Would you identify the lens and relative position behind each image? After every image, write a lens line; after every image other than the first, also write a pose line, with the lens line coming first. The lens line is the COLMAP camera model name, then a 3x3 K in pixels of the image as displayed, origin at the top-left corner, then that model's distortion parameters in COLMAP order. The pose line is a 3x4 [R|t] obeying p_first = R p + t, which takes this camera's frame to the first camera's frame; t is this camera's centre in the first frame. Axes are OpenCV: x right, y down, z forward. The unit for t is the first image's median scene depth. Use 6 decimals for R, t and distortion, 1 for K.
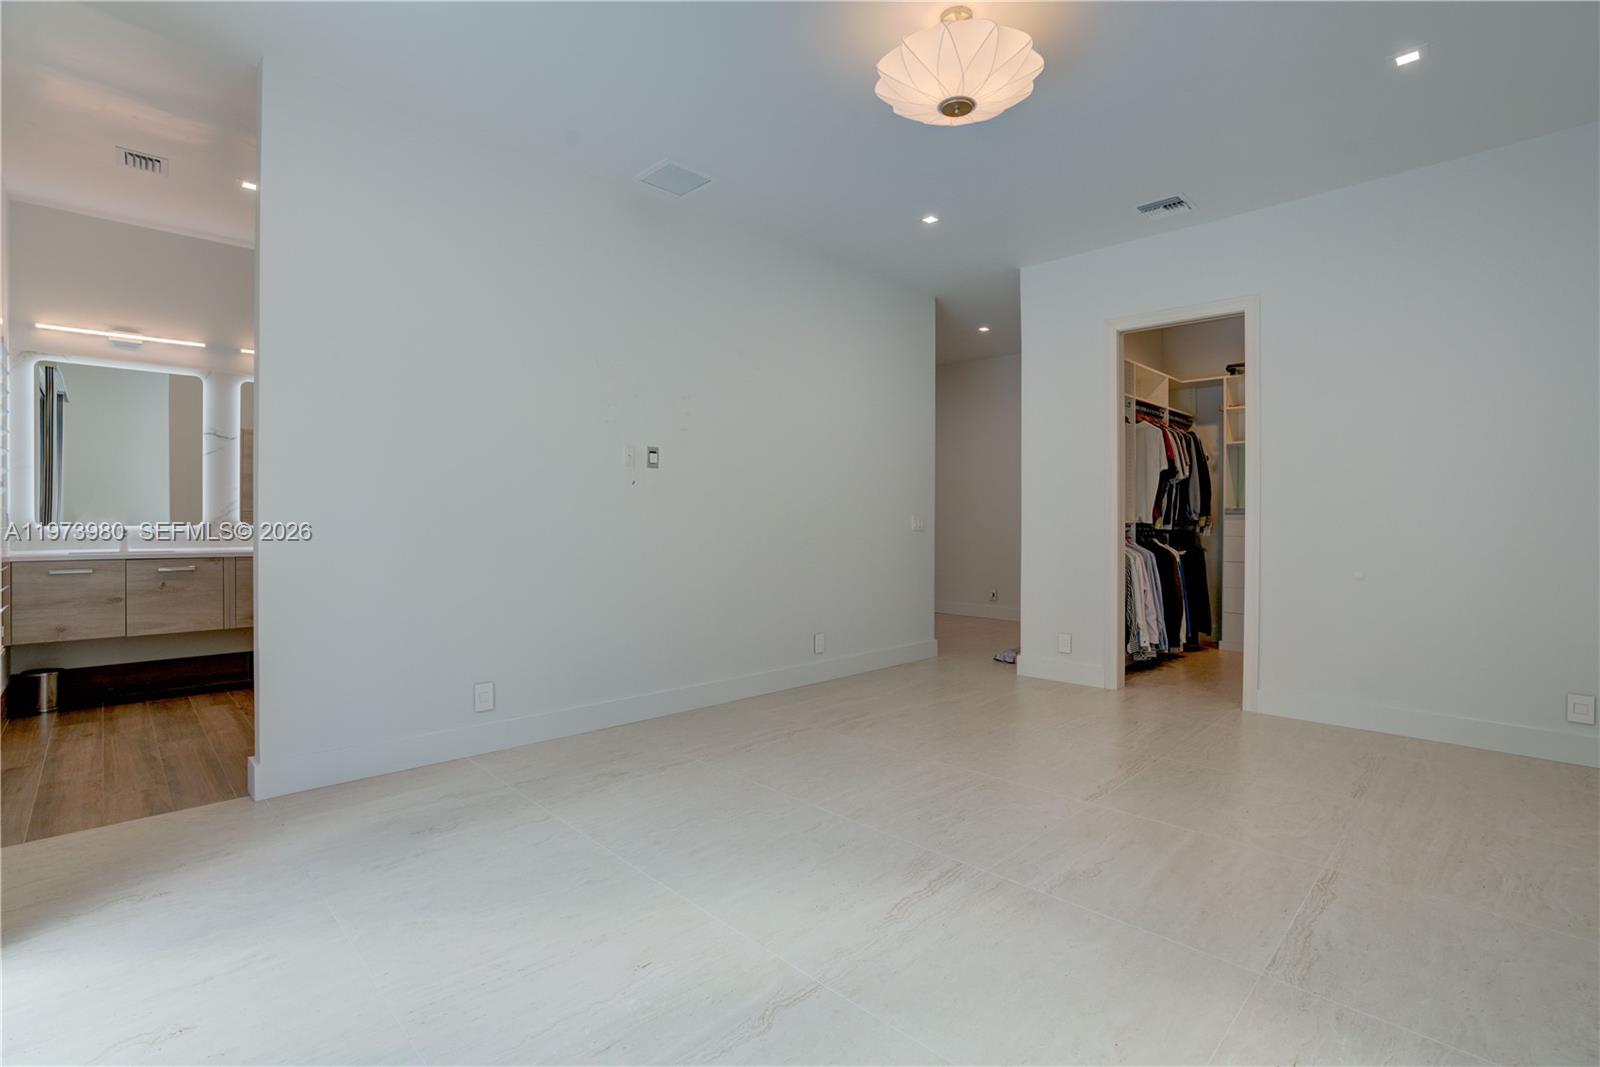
lens RADIAL K [[743.7, 0, 800.1], [0, 743.7, 520.5], [0, 0, 1]] dist [-0.019583, 0.000930]
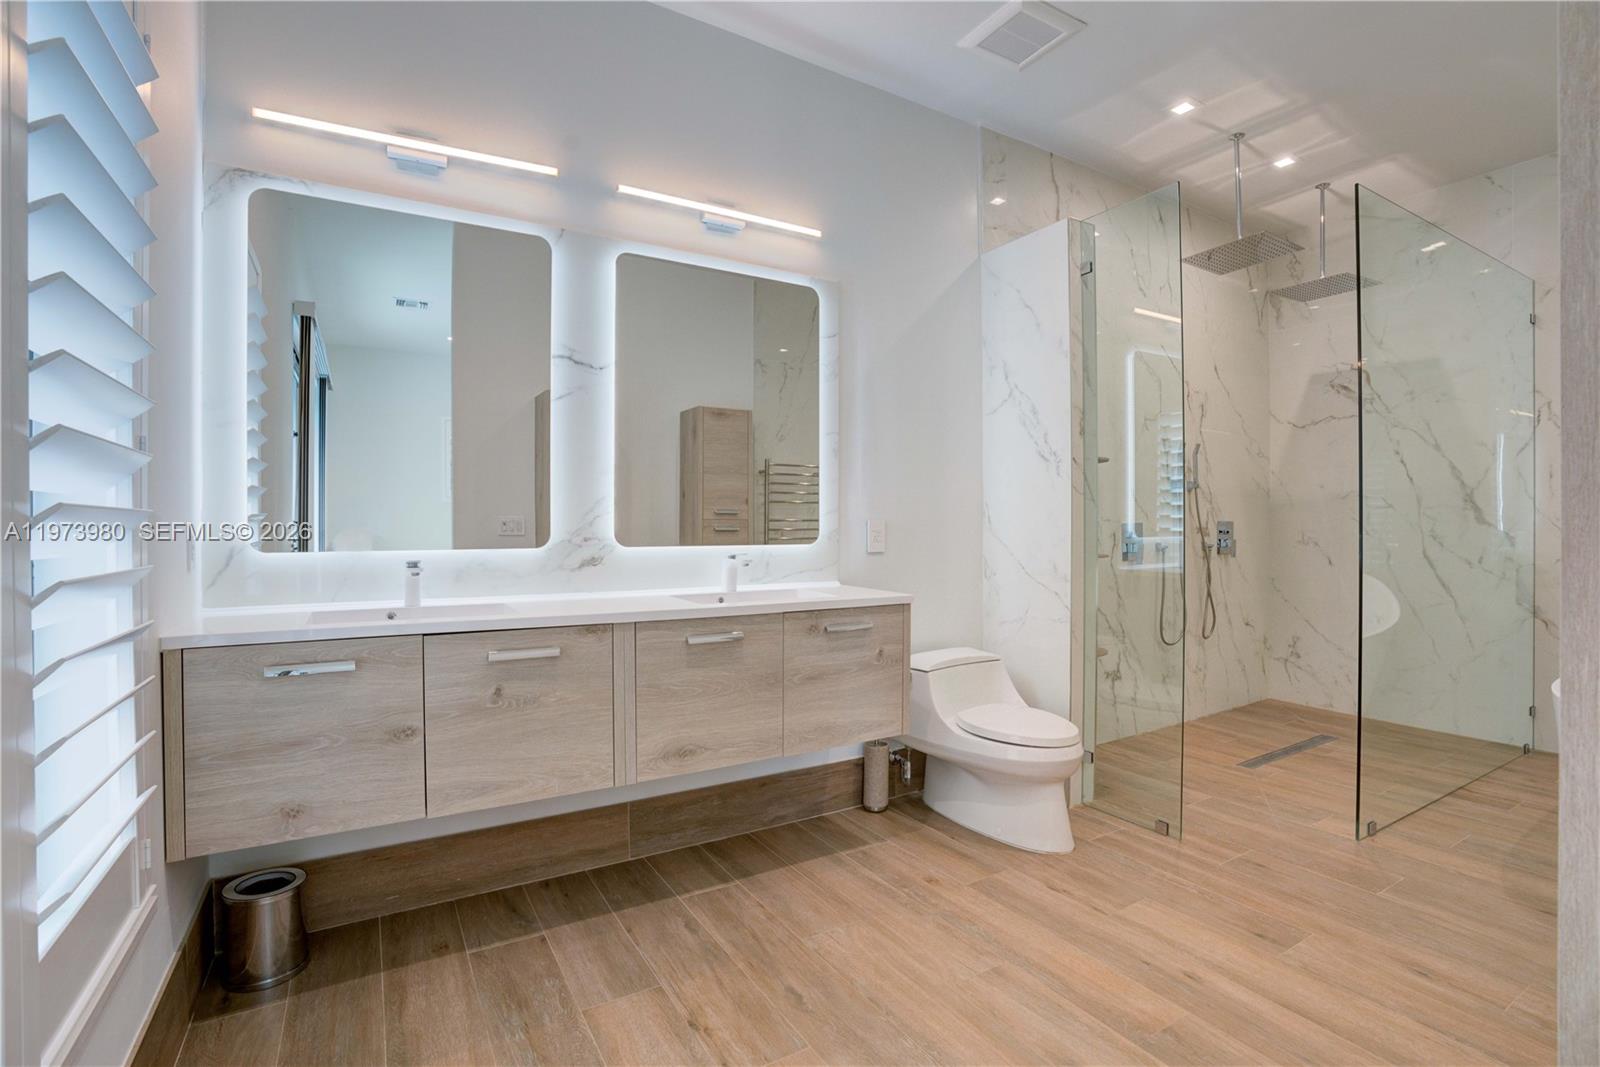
lens RADIAL K [[729.4, 0, 800.5], [0, 729.4, 527.5], [0, 0, 1]] dist [-0.076876, 0.030793]
pose [[0.977737, -0.004980, -0.209777, -0.620708], [0.004599, 0.999987, -0.002304, -0.005210], [0.209785, 0.001288, 0.977747, 0.641770]]
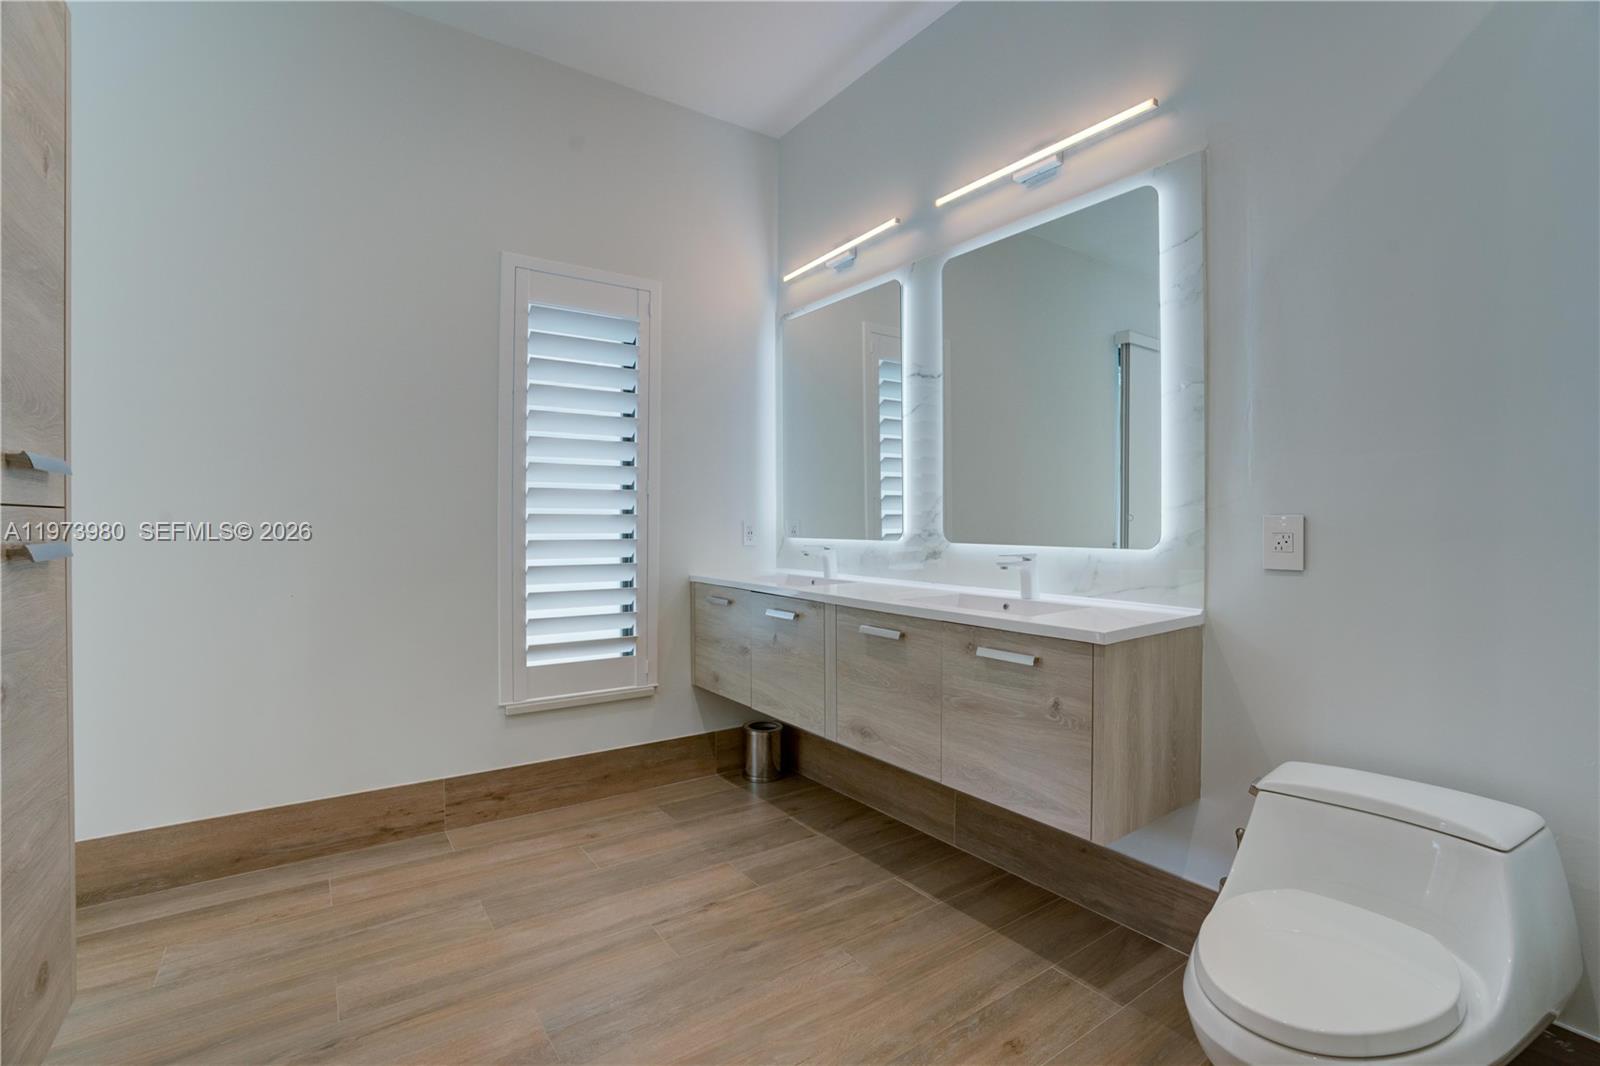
lens RADIAL K [[729.4, 0, 800.5], [0, 729.4, 527.0], [0, 0, 1]] dist [-0.076876, 0.030793]
pose [[-0.125712, 0.002871, -0.992063, -0.282564], [-0.007017, 0.999968, 0.003783, -0.006040], [0.992042, 0.007437, -0.125688, 1.106887]]
